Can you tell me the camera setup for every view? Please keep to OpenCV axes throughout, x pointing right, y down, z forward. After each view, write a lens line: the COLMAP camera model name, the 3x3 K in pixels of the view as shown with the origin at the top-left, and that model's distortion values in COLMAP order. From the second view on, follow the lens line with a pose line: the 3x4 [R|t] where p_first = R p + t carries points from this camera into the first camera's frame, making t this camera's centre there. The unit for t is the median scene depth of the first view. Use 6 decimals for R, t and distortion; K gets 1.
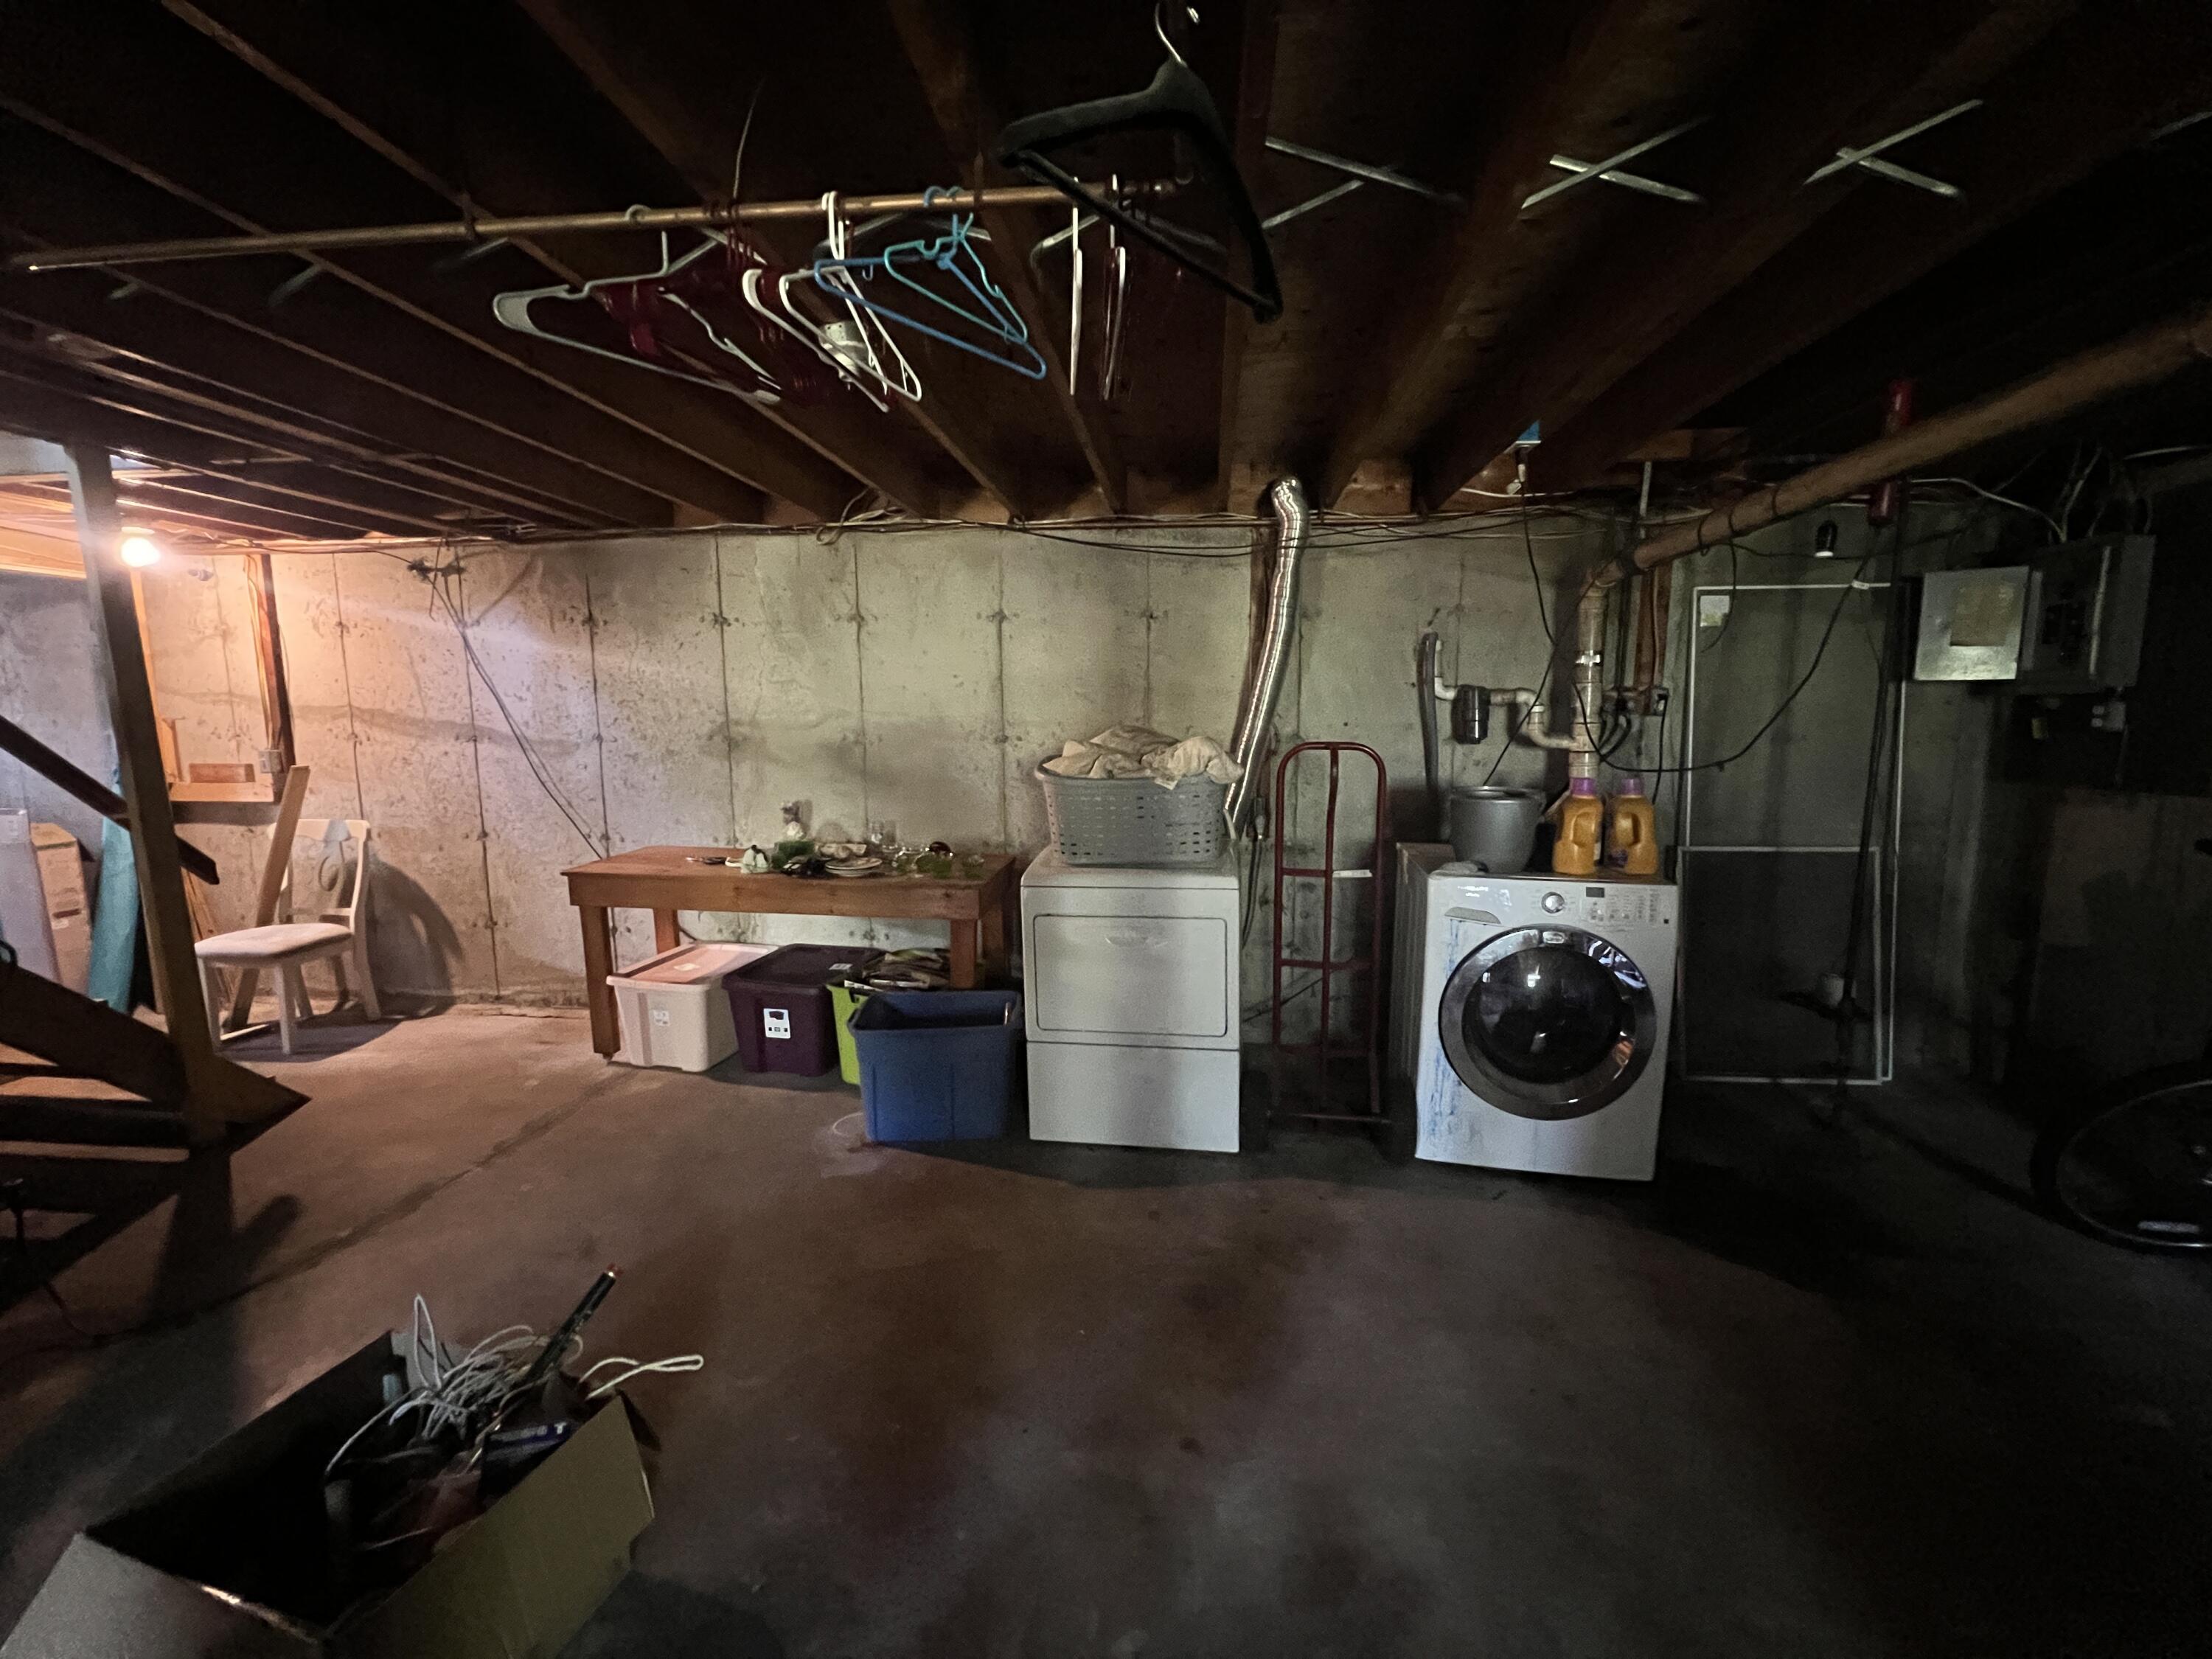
lens RADIAL K [[888.8, 0, 1106.3], [0, 888.8, 828.4], [0, 0, 1]] dist [-0.001071, 0.000268]
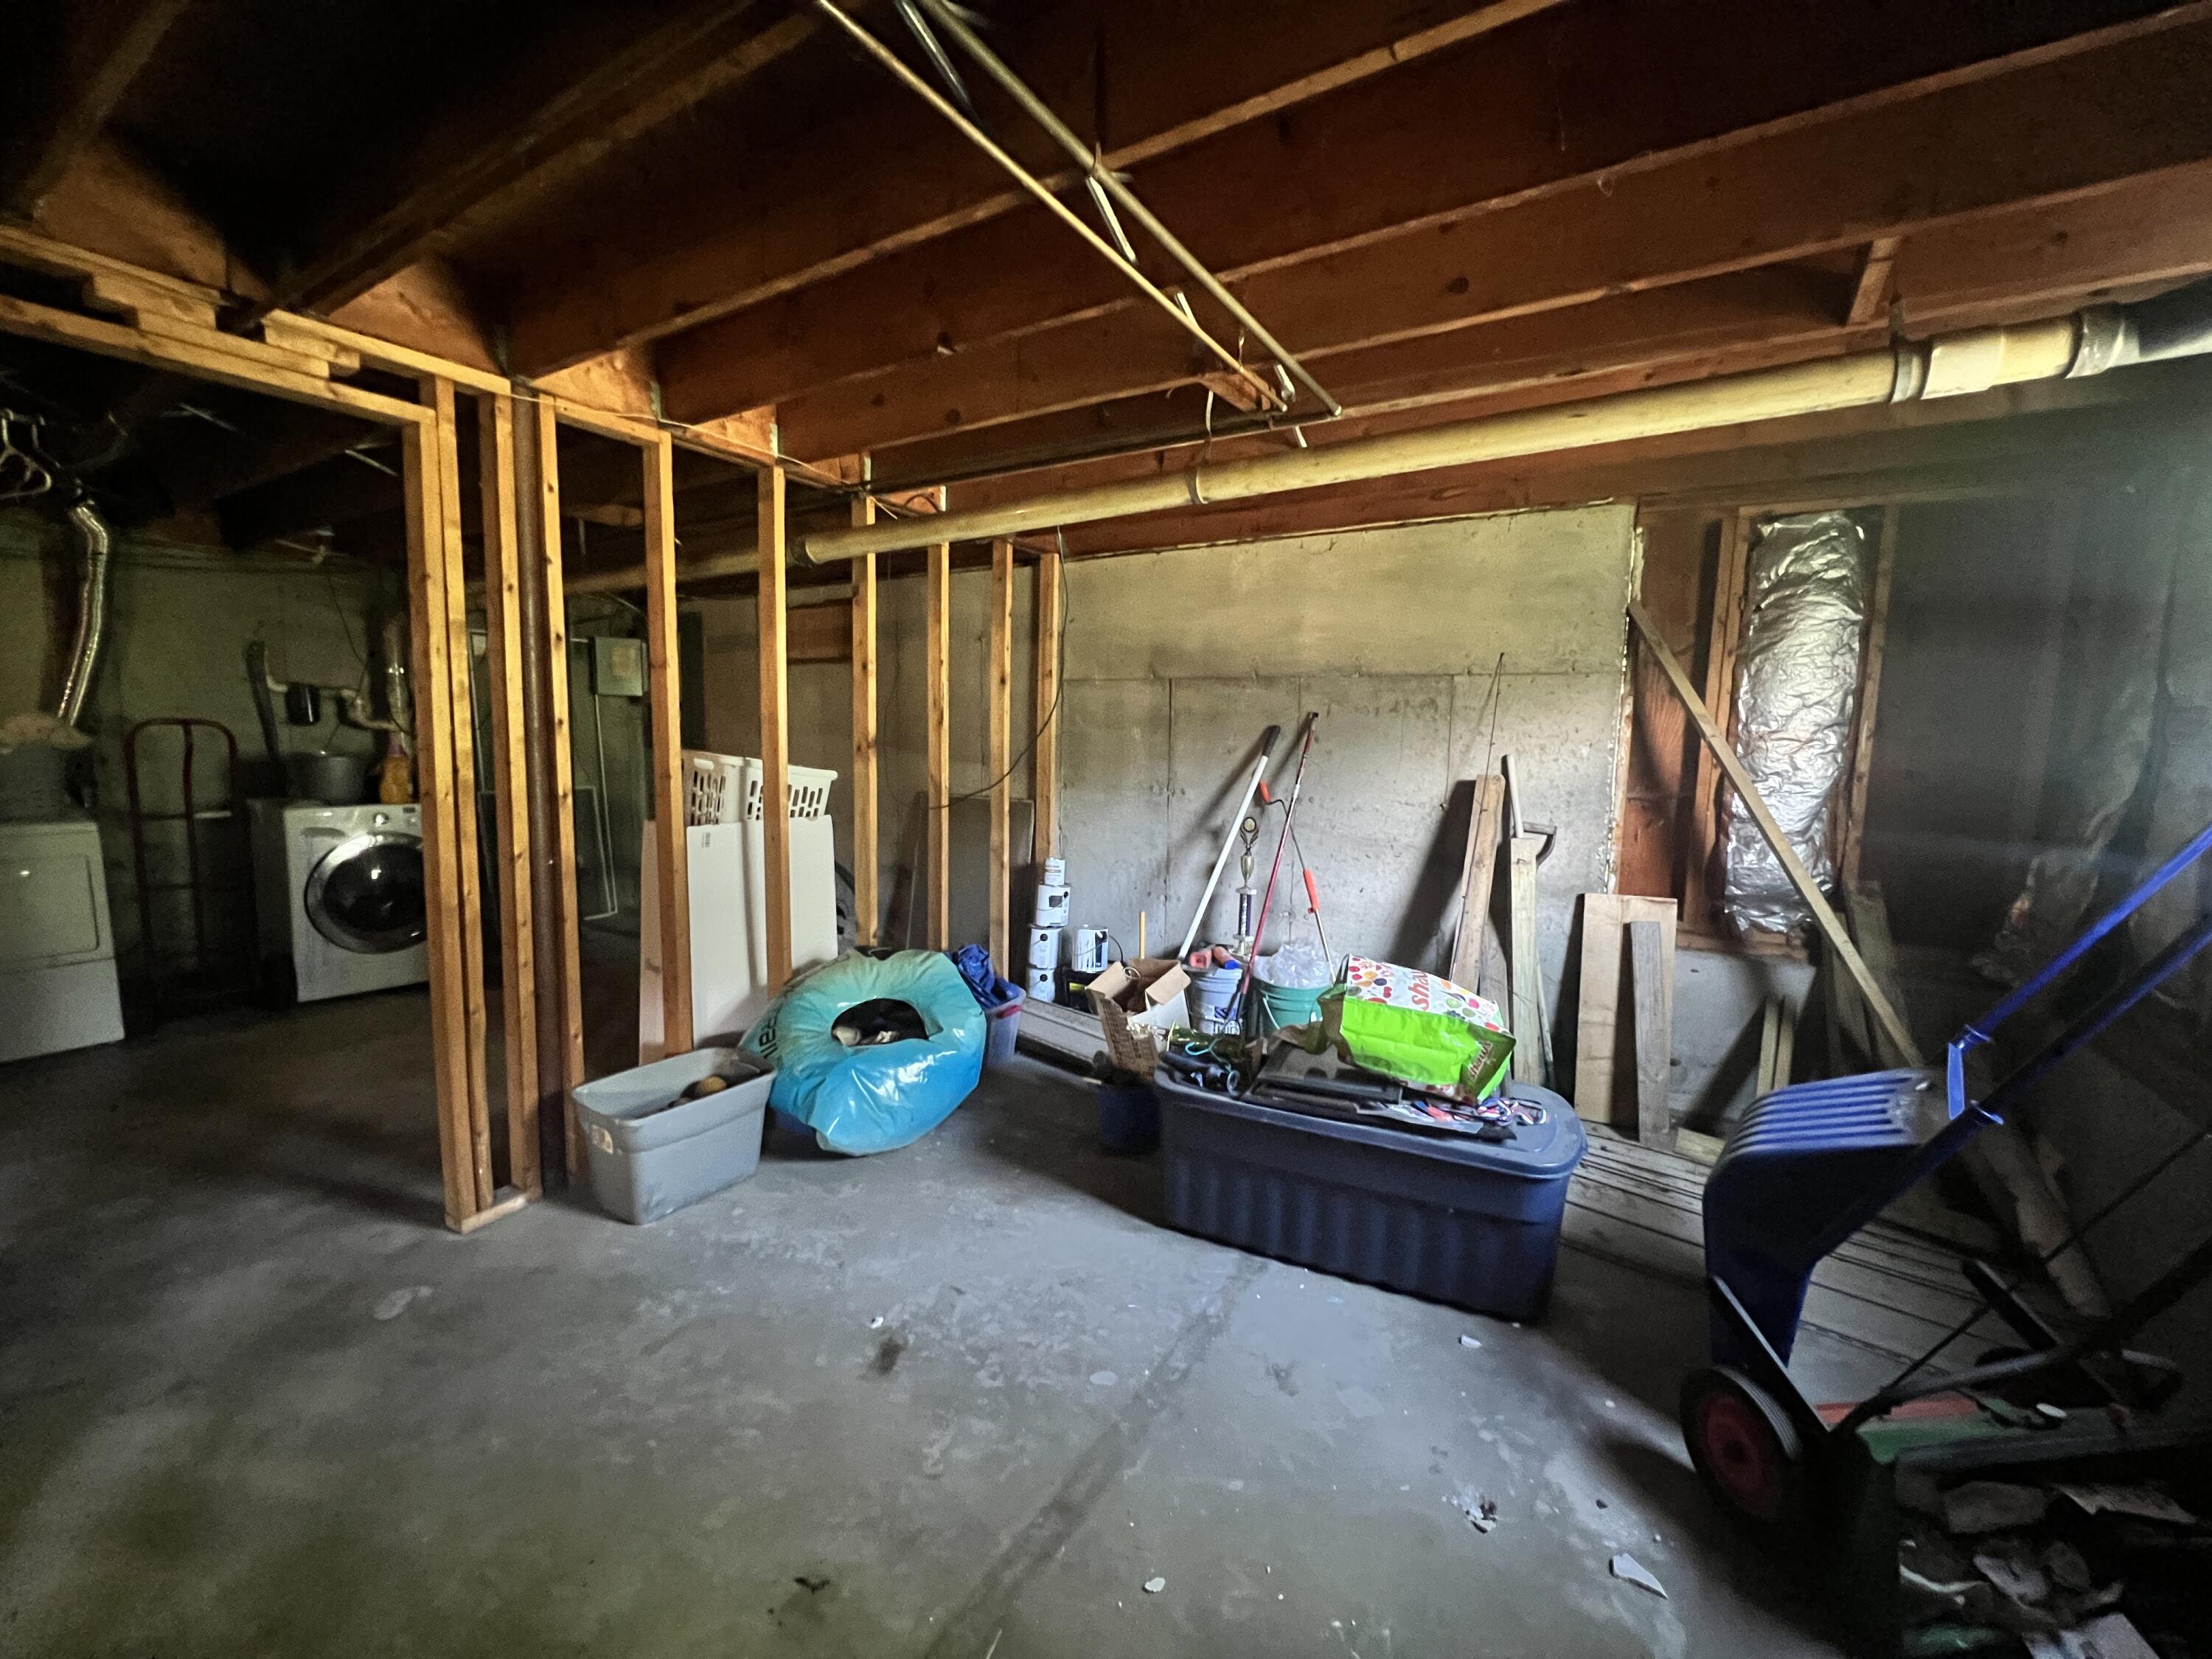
lens RADIAL K [[888.8, 0, 1104.2], [0, 888.8, 826.4], [0, 0, 1]] dist [-0.001071, 0.000268]
pose [[0.438148, -0.085774, 0.894801, -0.297924], [0.089876, 0.994629, 0.051334, 0.102851], [-0.894398, 0.057929, 0.443504, -0.718458]]
